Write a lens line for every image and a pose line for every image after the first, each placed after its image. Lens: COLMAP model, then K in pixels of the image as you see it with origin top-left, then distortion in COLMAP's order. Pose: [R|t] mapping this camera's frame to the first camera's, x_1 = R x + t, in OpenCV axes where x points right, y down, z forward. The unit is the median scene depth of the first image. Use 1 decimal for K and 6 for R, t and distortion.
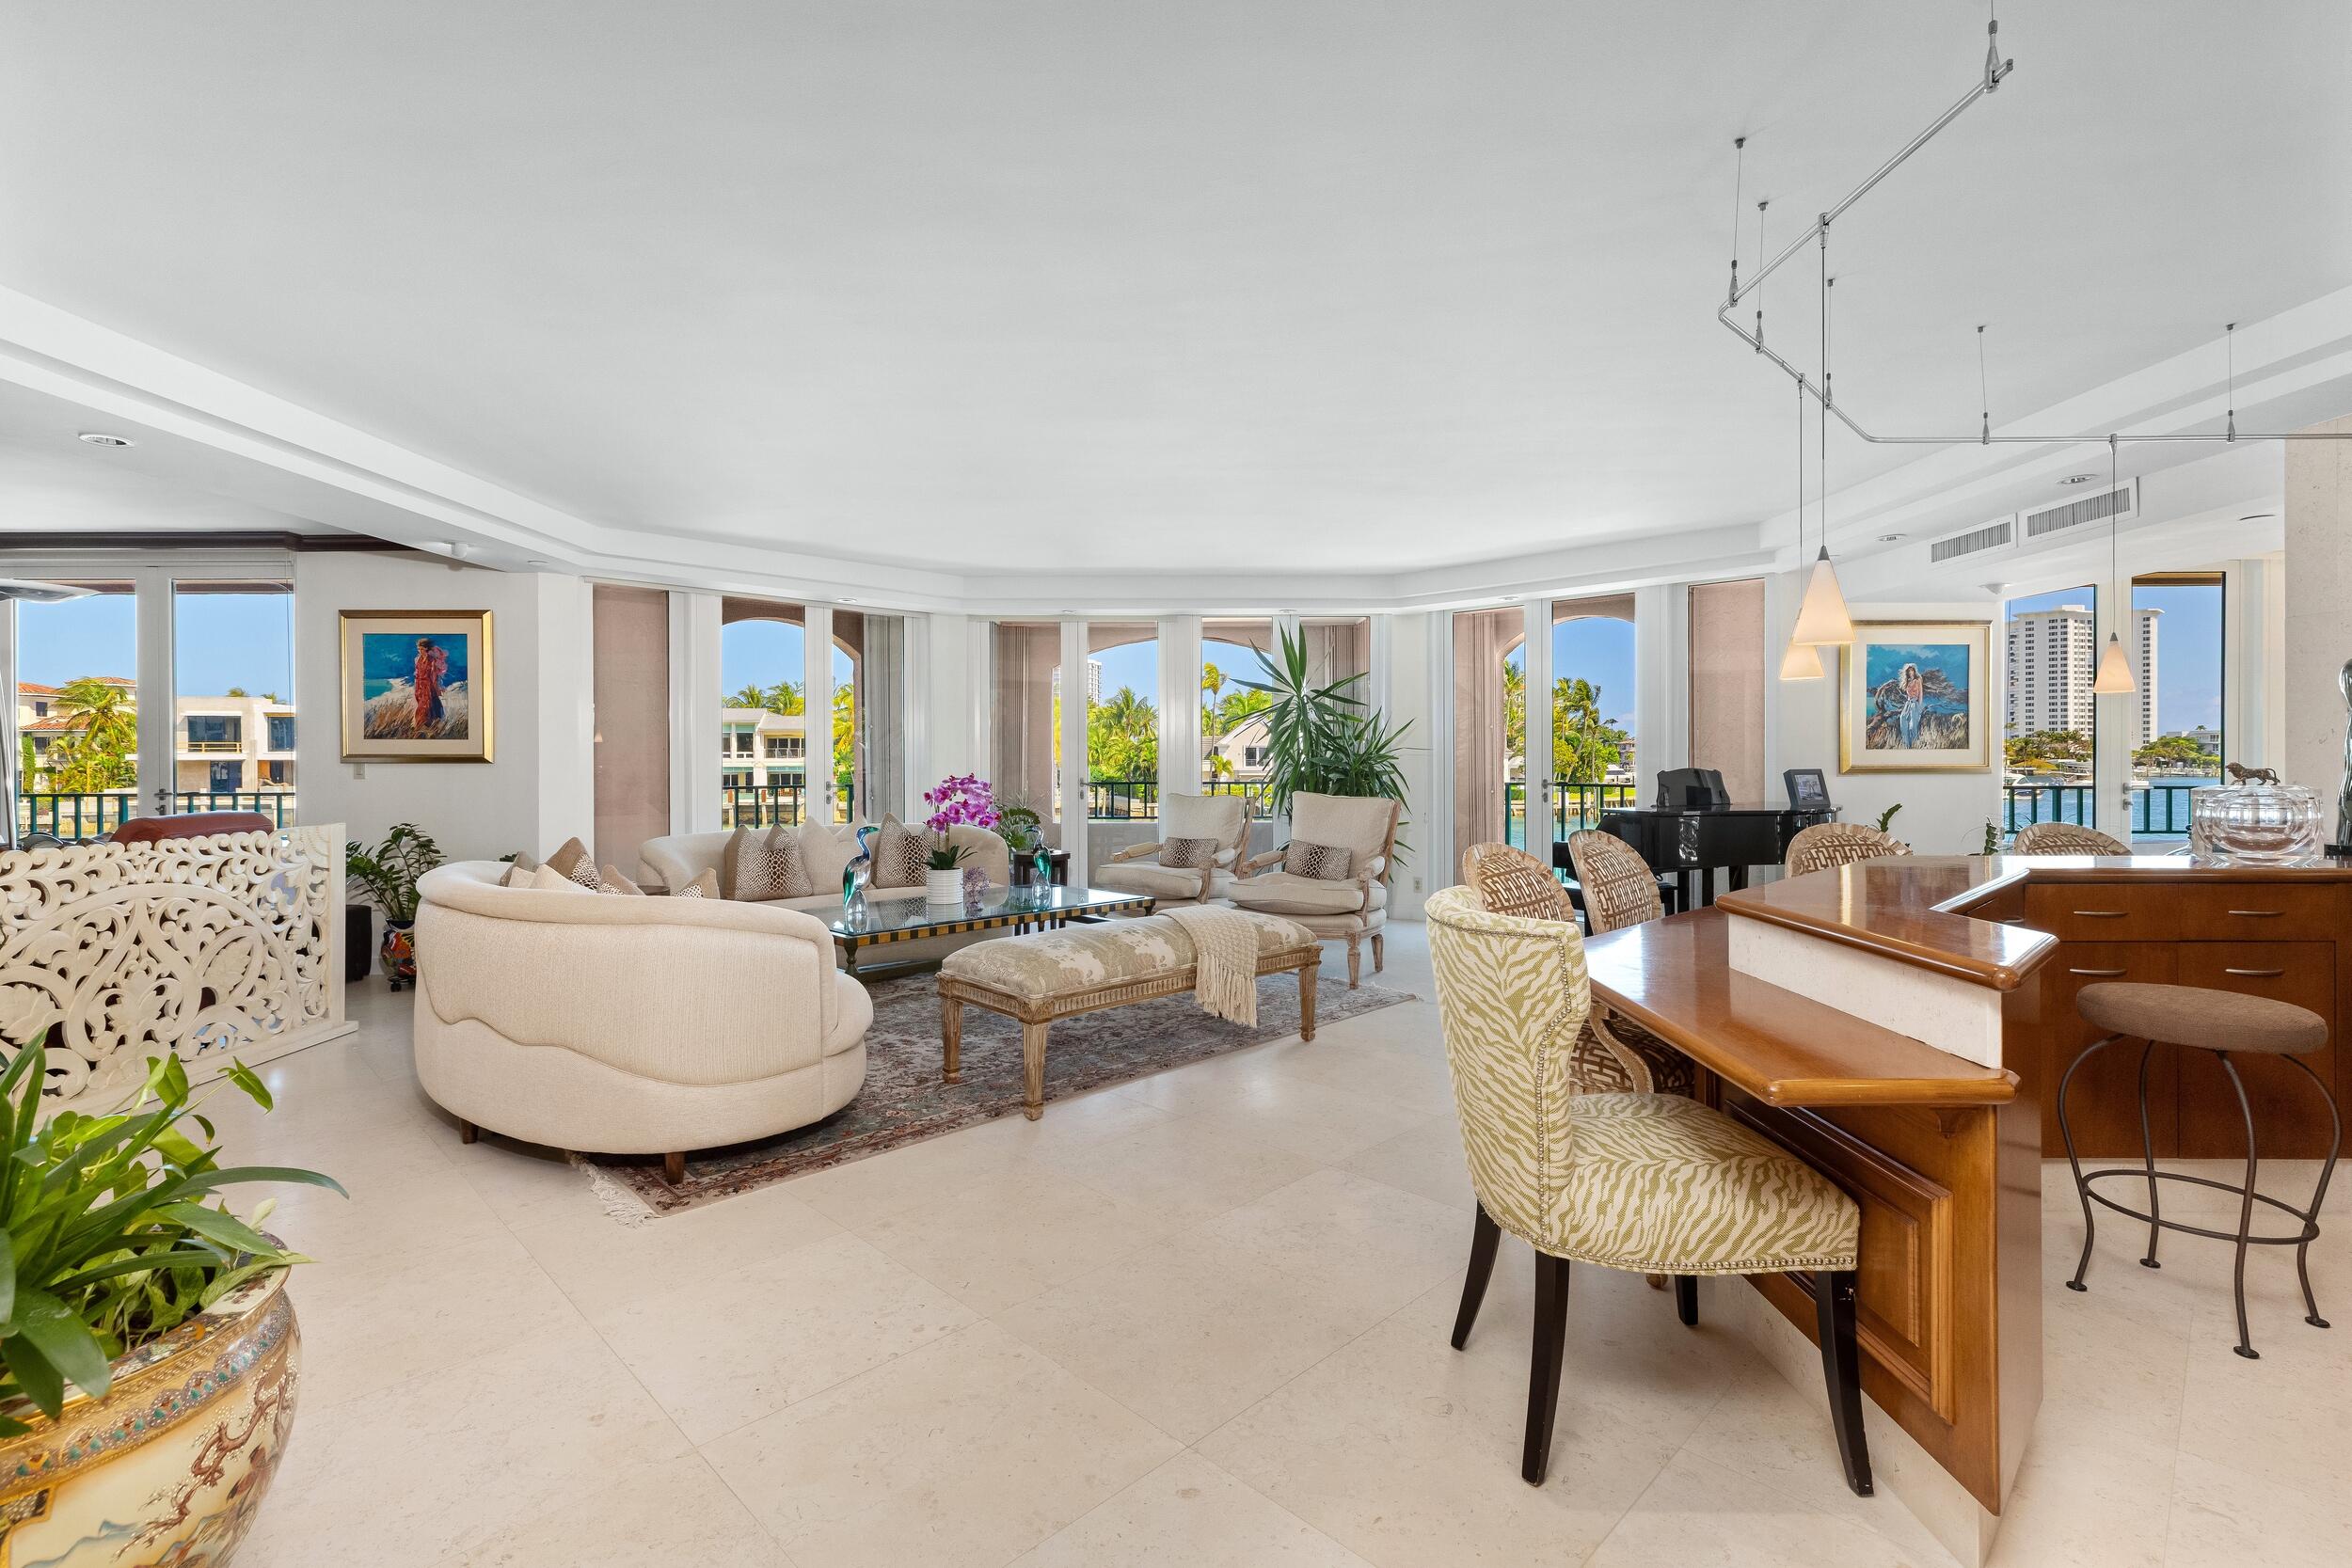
lens RADIAL K [[1062.3, 0, 1183.3], [0, 1062.3, 764.0], [0, 0, 1]] dist [-0.005641, 0.000461]
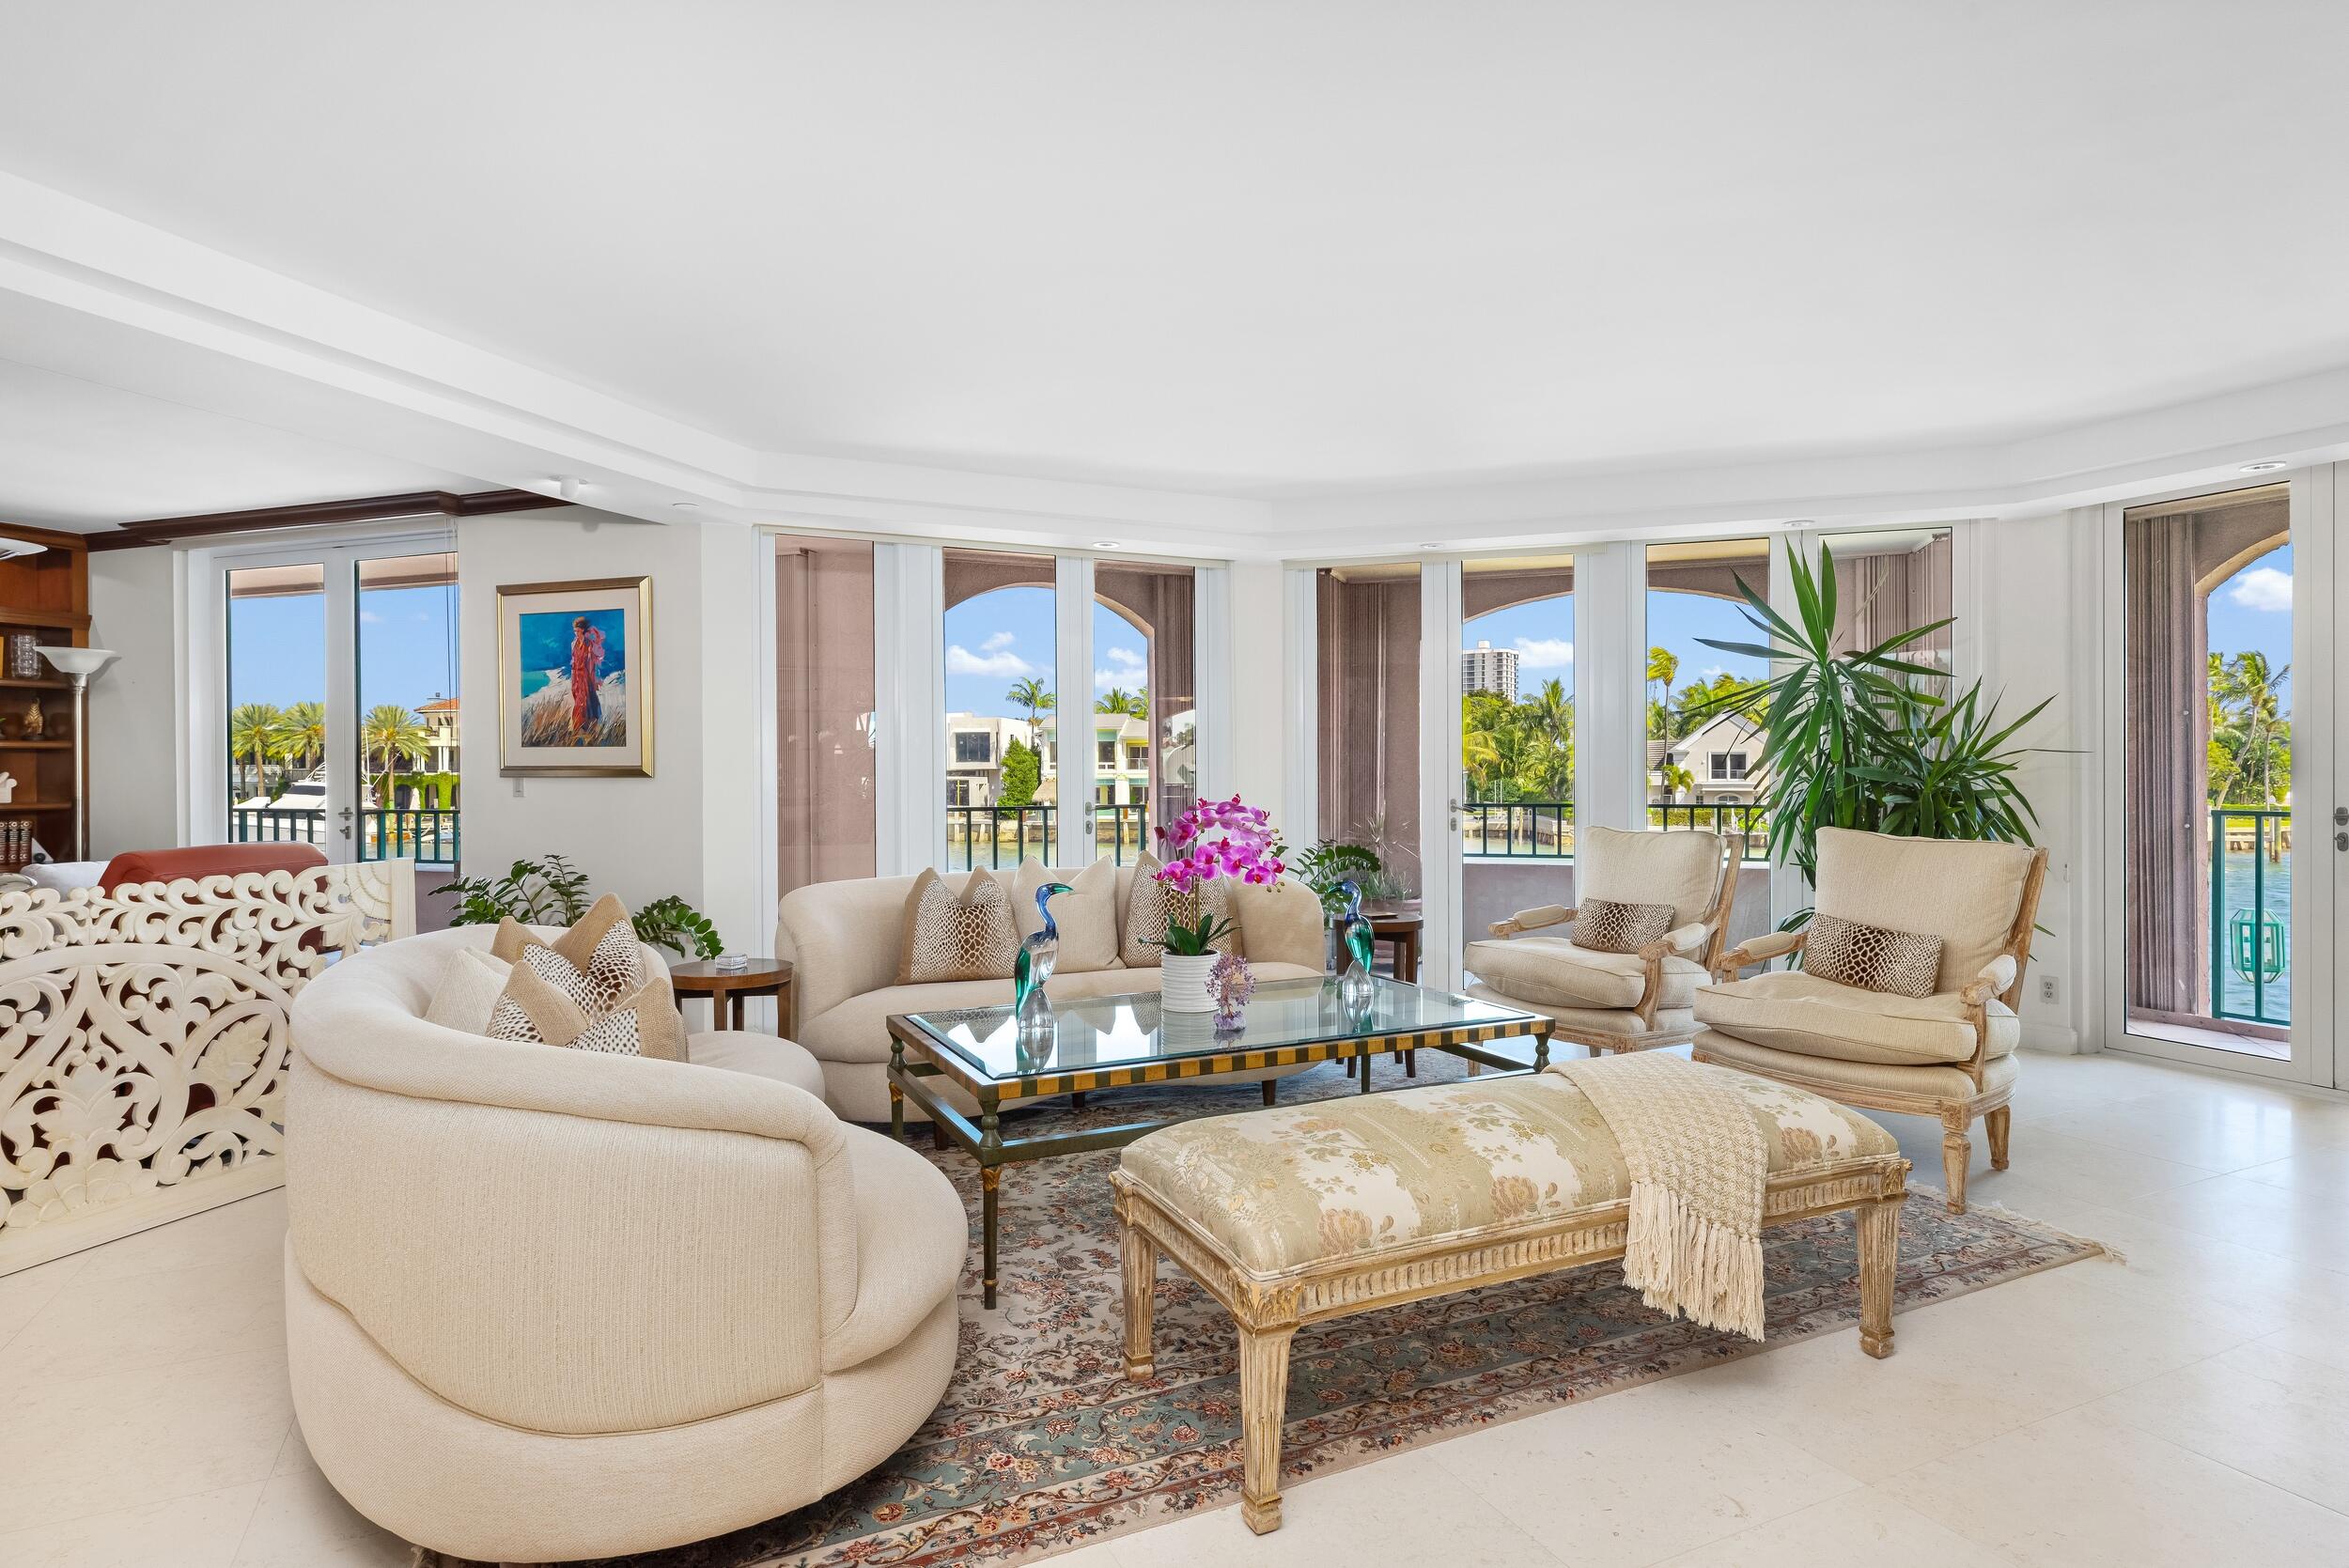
lens RADIAL K [[1266.0, 0, 1180.6], [0, 1266.0, 778.1], [0, 0, 1]] dist [0.001429, 0.000034]
pose [[0.943443, 0.000327, -0.331535, 0.007722], [0.000239, 0.999999, 0.001666, -0.001721], [0.331535, -0.001651, 0.943441, 0.268222]]
